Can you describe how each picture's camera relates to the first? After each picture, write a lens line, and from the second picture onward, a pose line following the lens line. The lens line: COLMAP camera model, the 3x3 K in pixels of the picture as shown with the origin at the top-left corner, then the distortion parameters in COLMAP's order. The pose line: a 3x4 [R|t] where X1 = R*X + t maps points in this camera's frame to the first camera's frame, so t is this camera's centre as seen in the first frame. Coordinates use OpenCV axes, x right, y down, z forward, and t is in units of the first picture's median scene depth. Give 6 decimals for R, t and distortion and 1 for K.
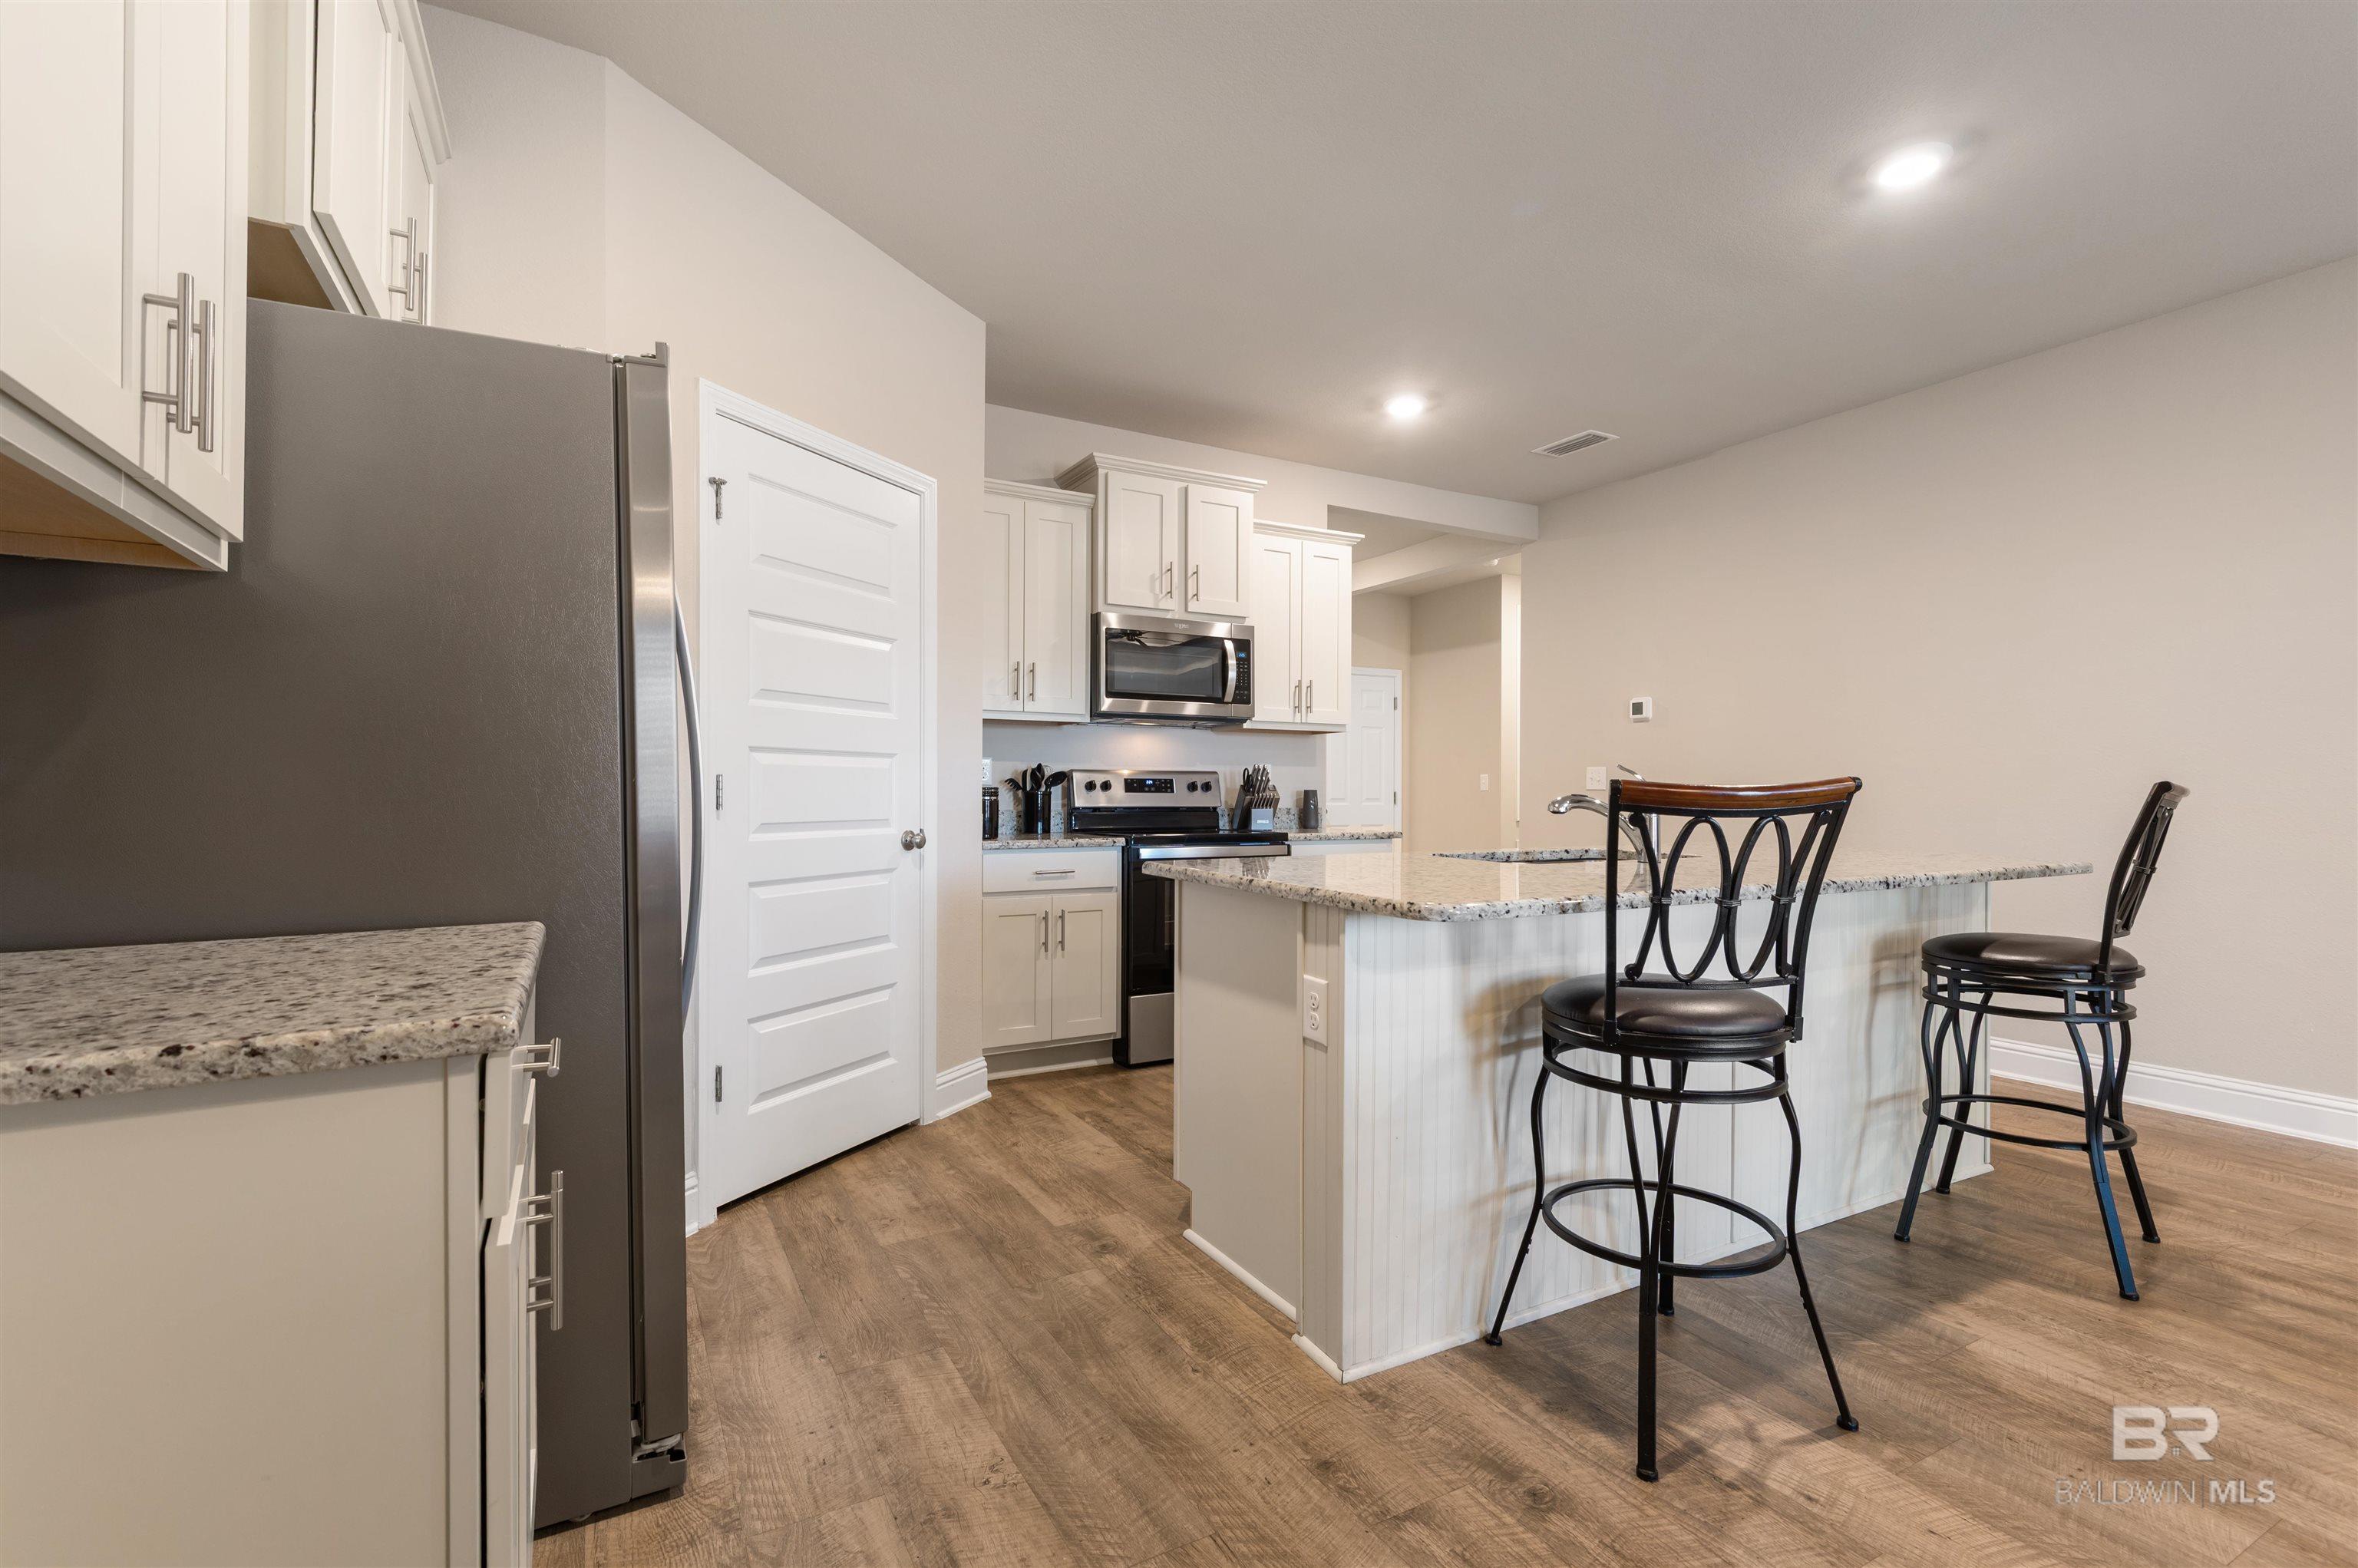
lens RADIAL K [[1063.8, 0, 1175.0], [0, 1063.8, 779.1], [0, 0, 1]] dist [0.015639, -0.006511]
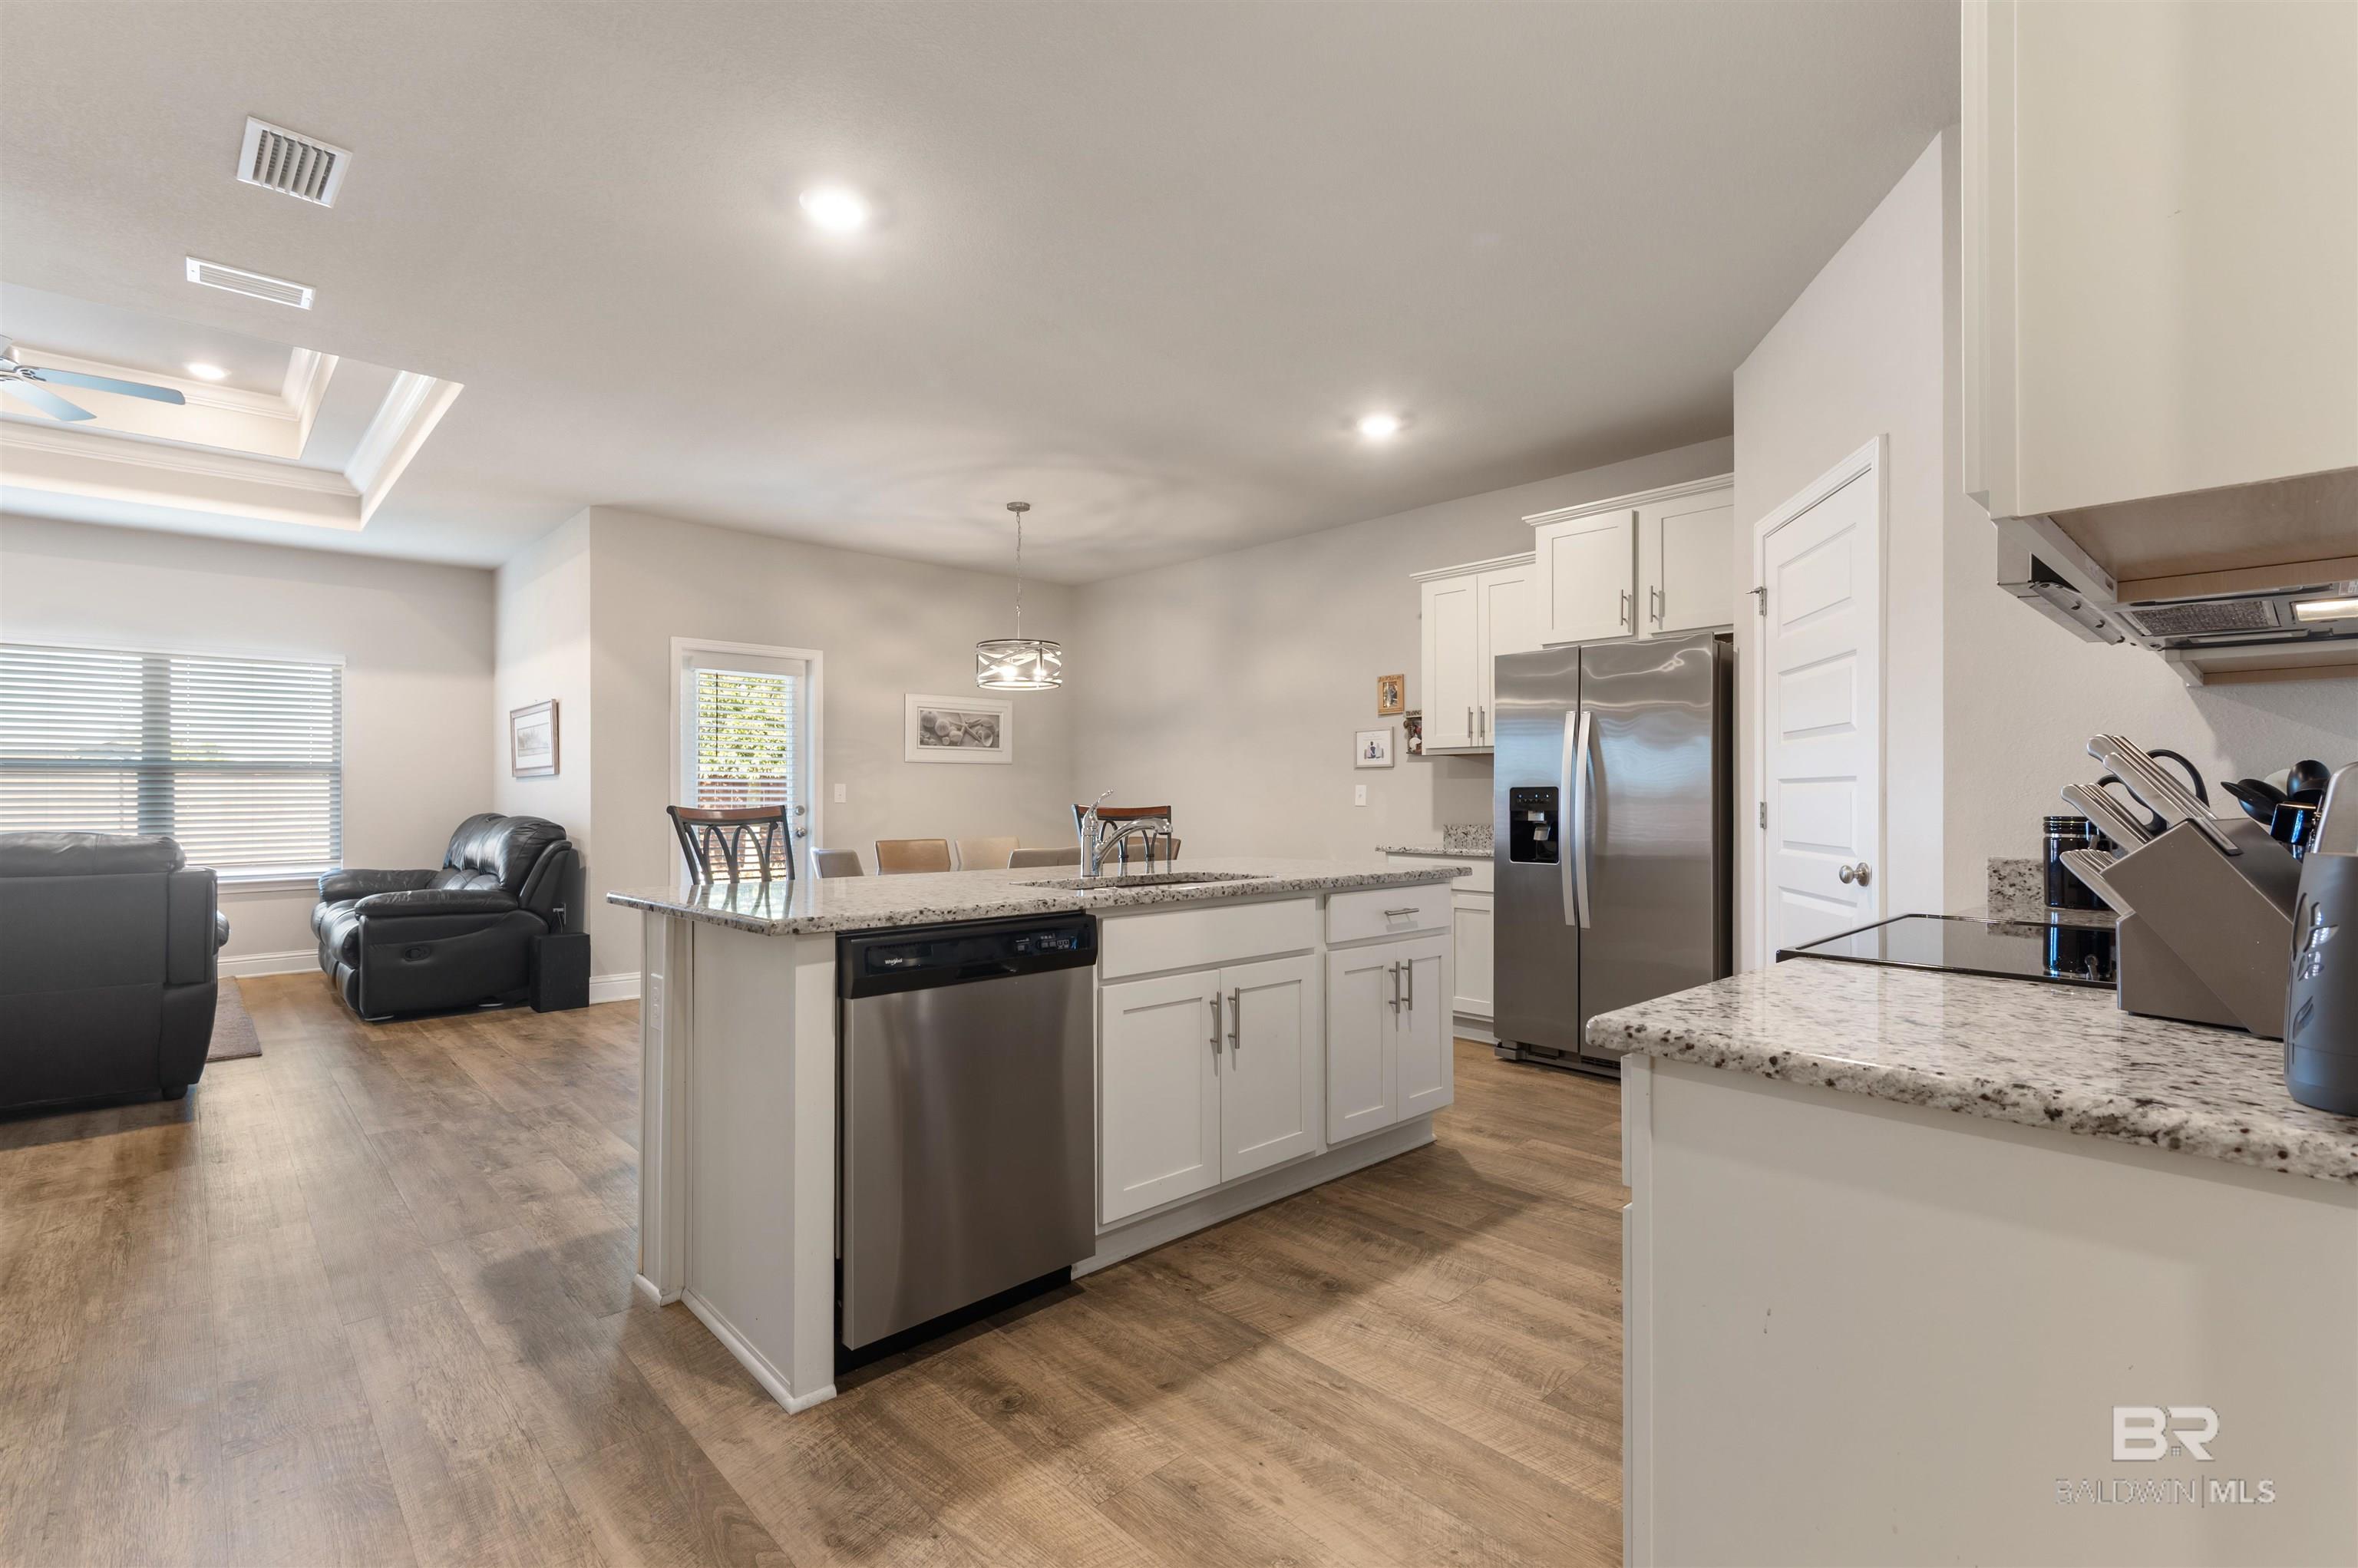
lens RADIAL K [[1063.8, 0, 1173.5], [0, 1063.8, 793.2], [0, 0, 1]] dist [0.015639, -0.006511]
pose [[-0.967424, -0.005295, -0.253104, 0.414984], [-0.001186, 0.999865, -0.016385, 0.005040], [0.253157, -0.015551, -0.967300, 1.363960]]
